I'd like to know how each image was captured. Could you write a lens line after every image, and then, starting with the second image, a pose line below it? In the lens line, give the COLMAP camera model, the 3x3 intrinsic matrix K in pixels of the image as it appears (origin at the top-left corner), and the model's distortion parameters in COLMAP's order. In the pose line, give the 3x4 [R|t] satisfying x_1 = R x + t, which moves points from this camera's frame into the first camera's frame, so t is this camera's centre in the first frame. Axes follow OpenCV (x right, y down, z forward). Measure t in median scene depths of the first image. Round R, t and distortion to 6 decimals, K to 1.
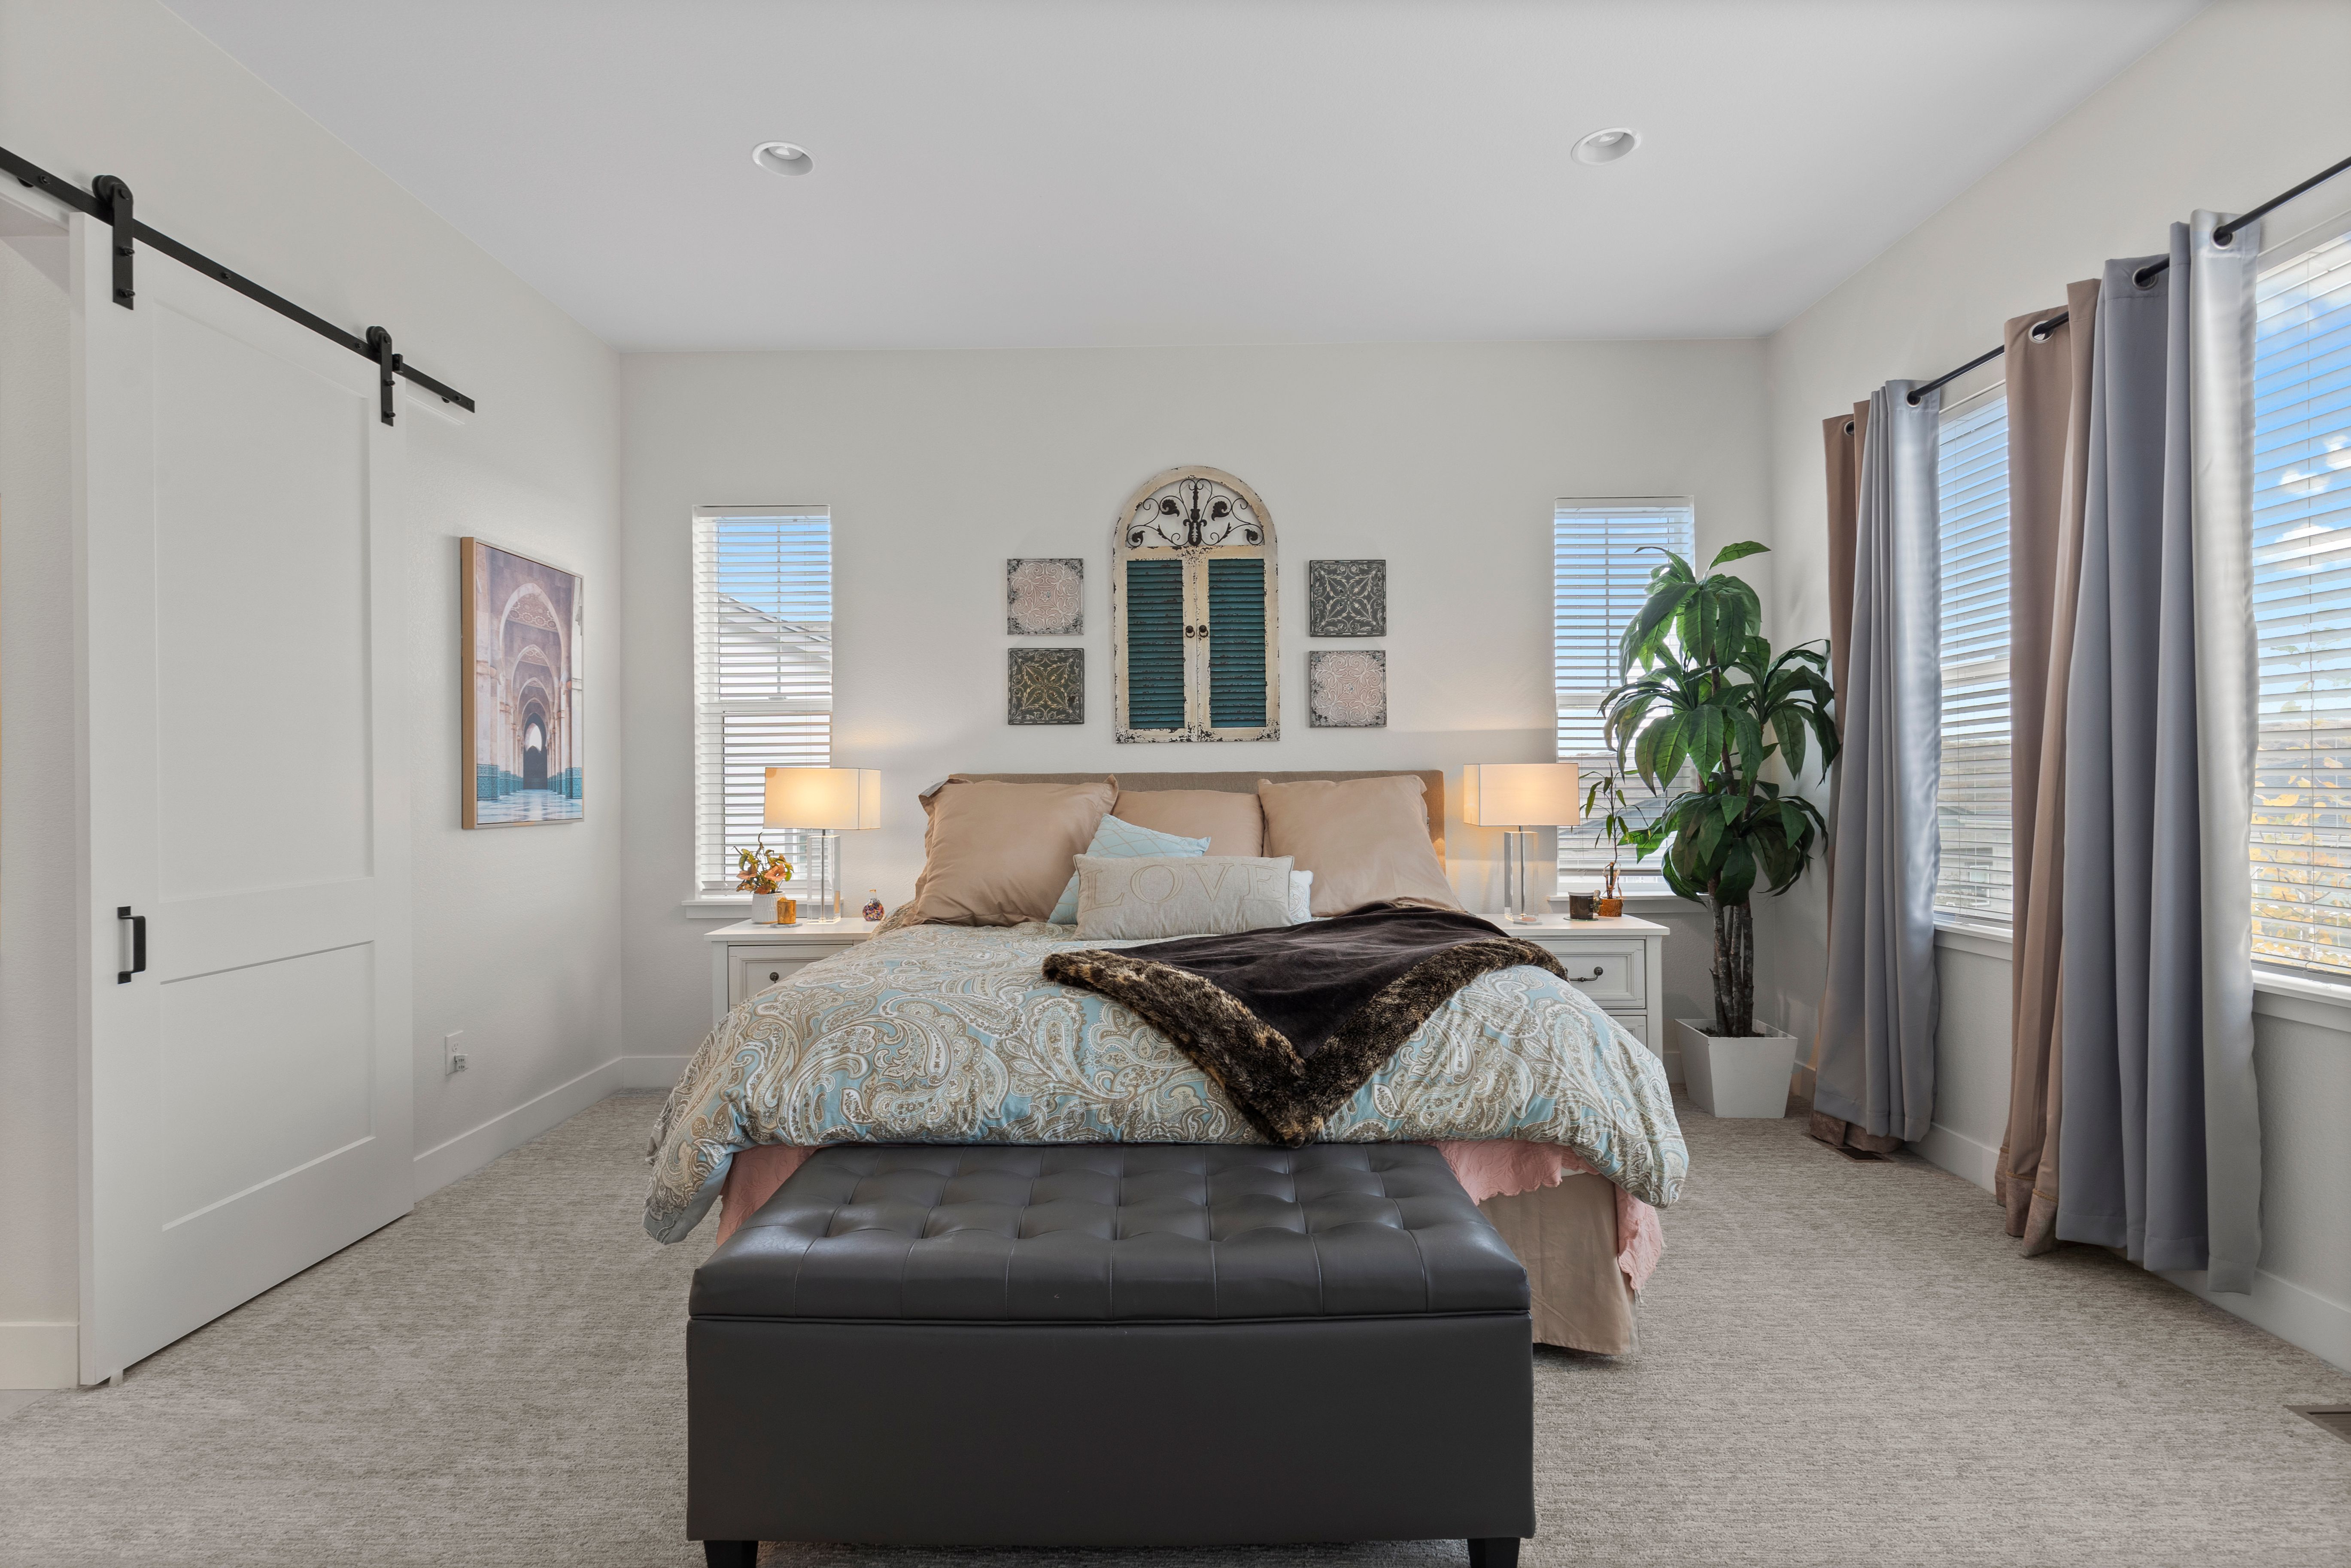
lens RADIAL K [[1070.7, 0, 1173.3], [0, 1070.7, 782.8], [0, 0, 1]] dist [0.003308, -0.000146]
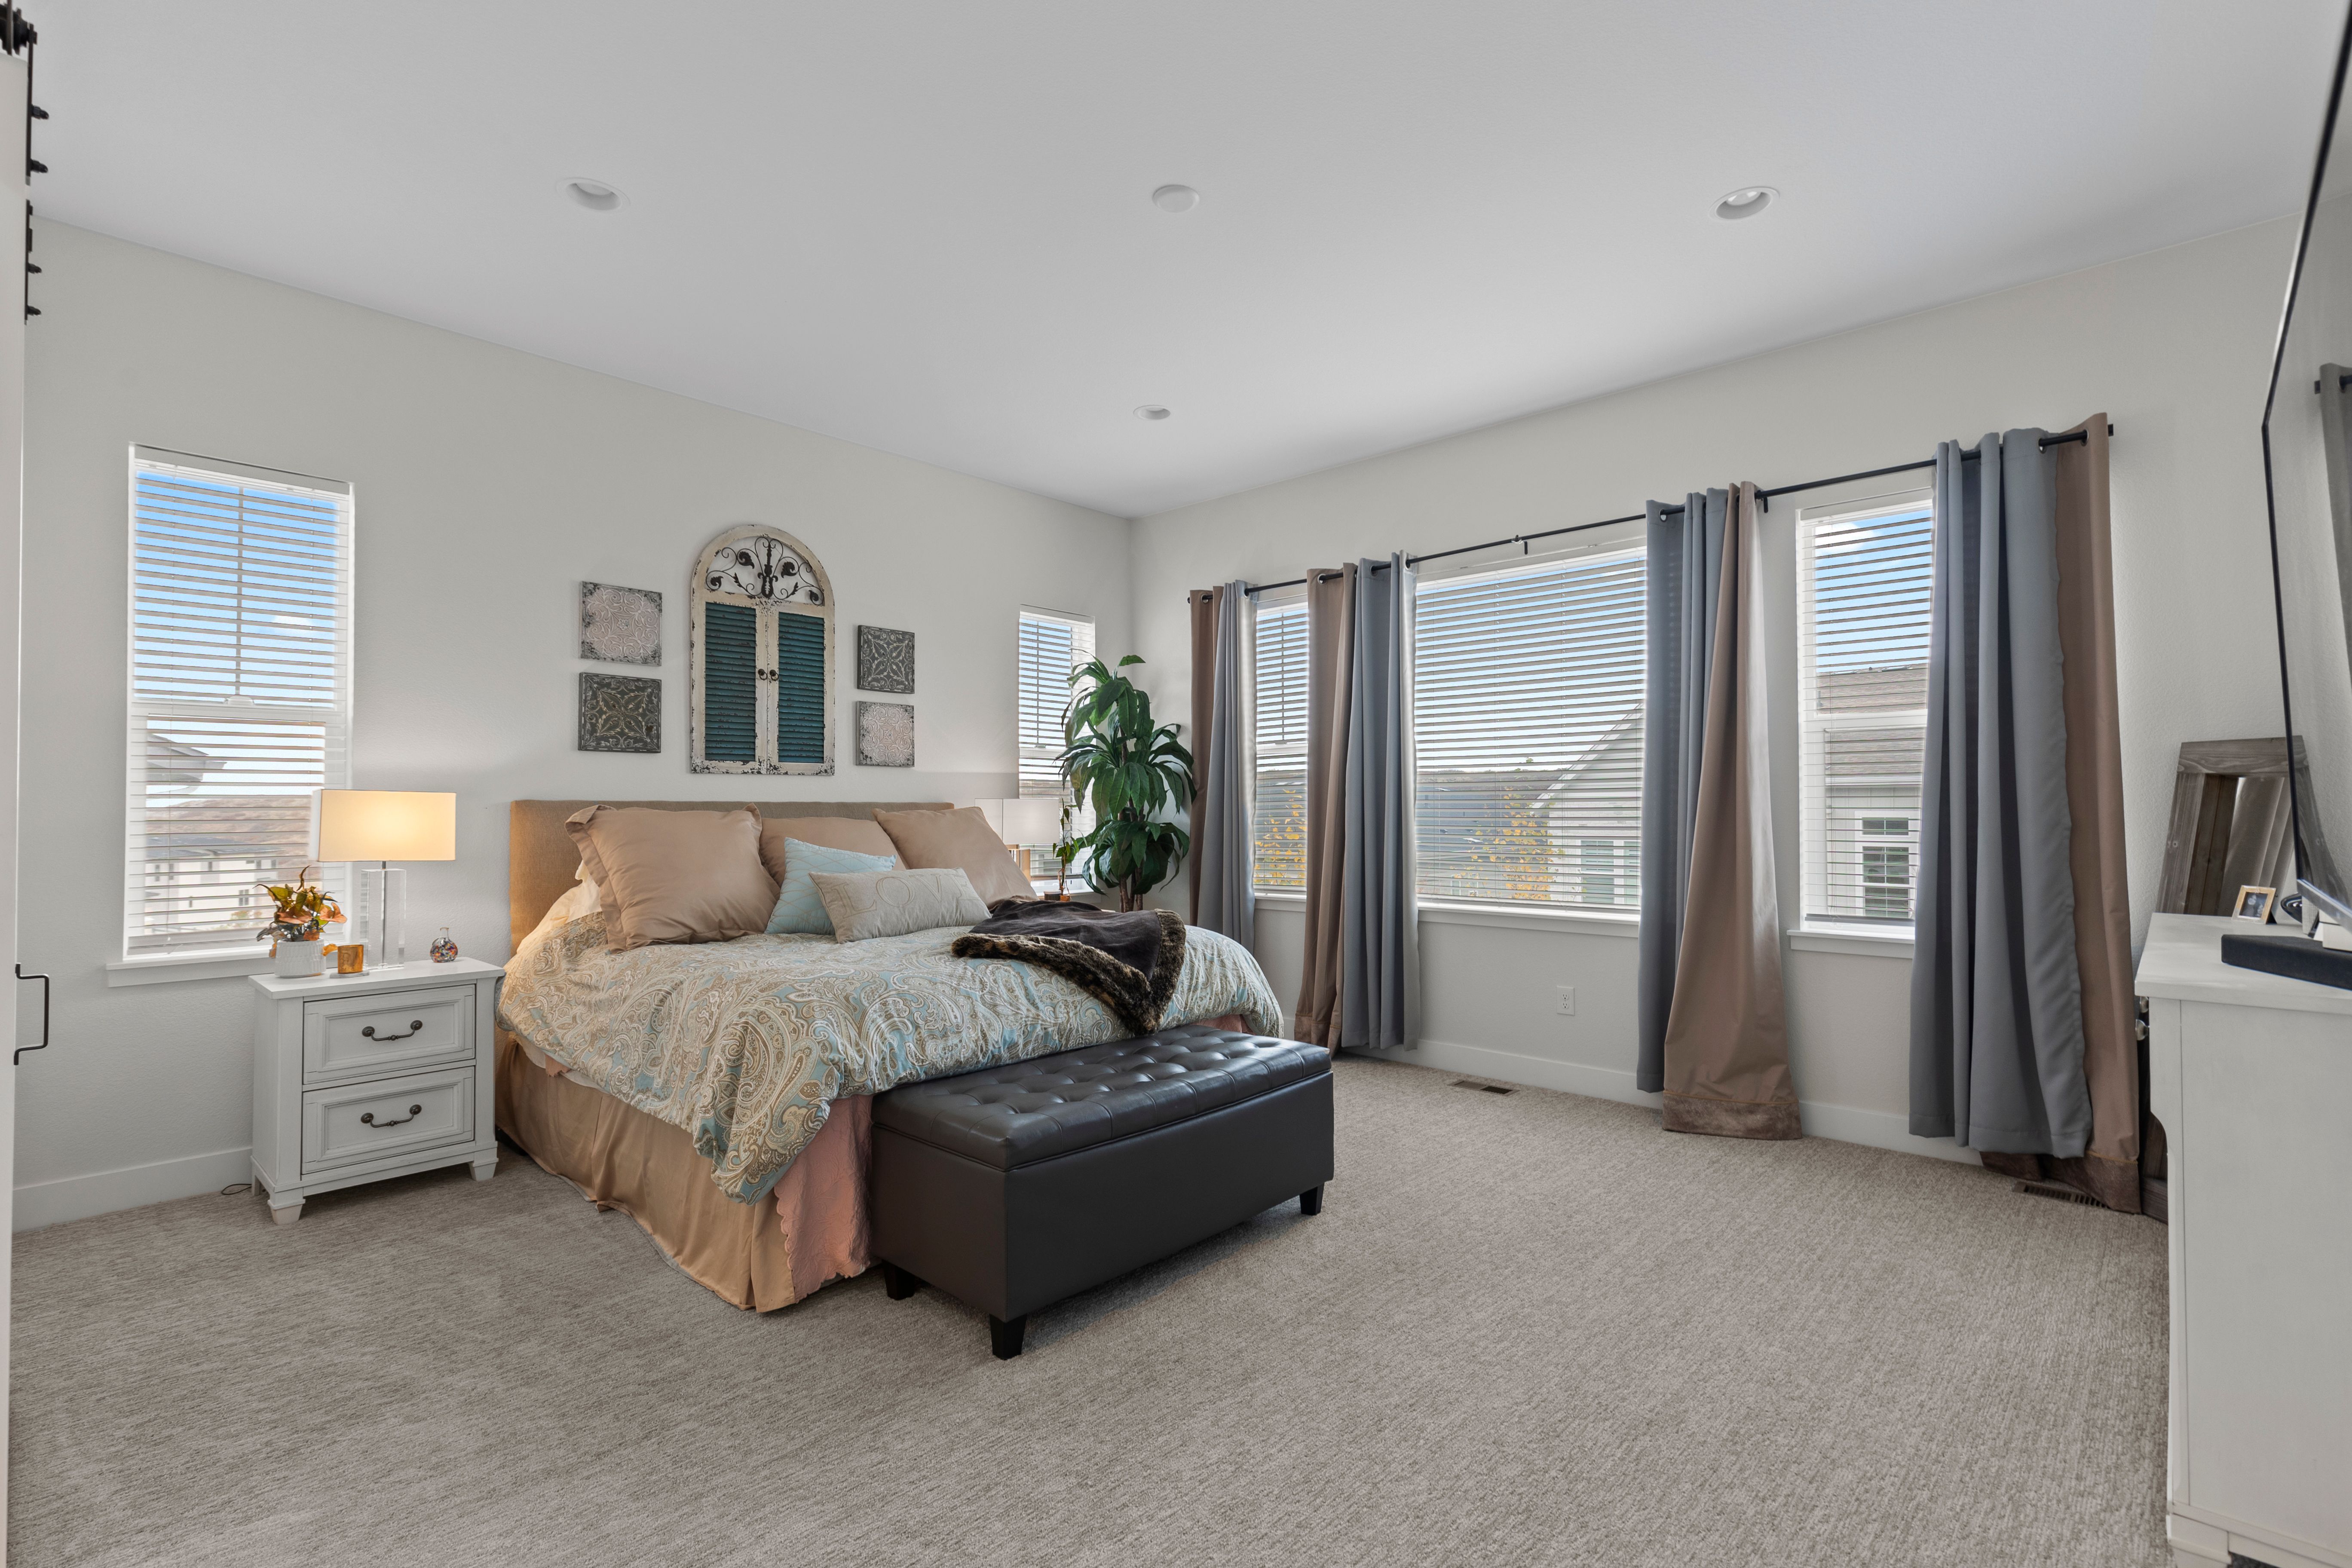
lens RADIAL K [[1071.3, 0, 1184.1], [0, 1071.3, 794.0], [0, 0, 1]] dist [0.003308, -0.000146]
pose [[0.672068, 0.019334, 0.740237, -0.508169], [-0.004642, 0.999749, -0.021898, 0.004276], [-0.740475, 0.011281, 0.671990, -0.064559]]
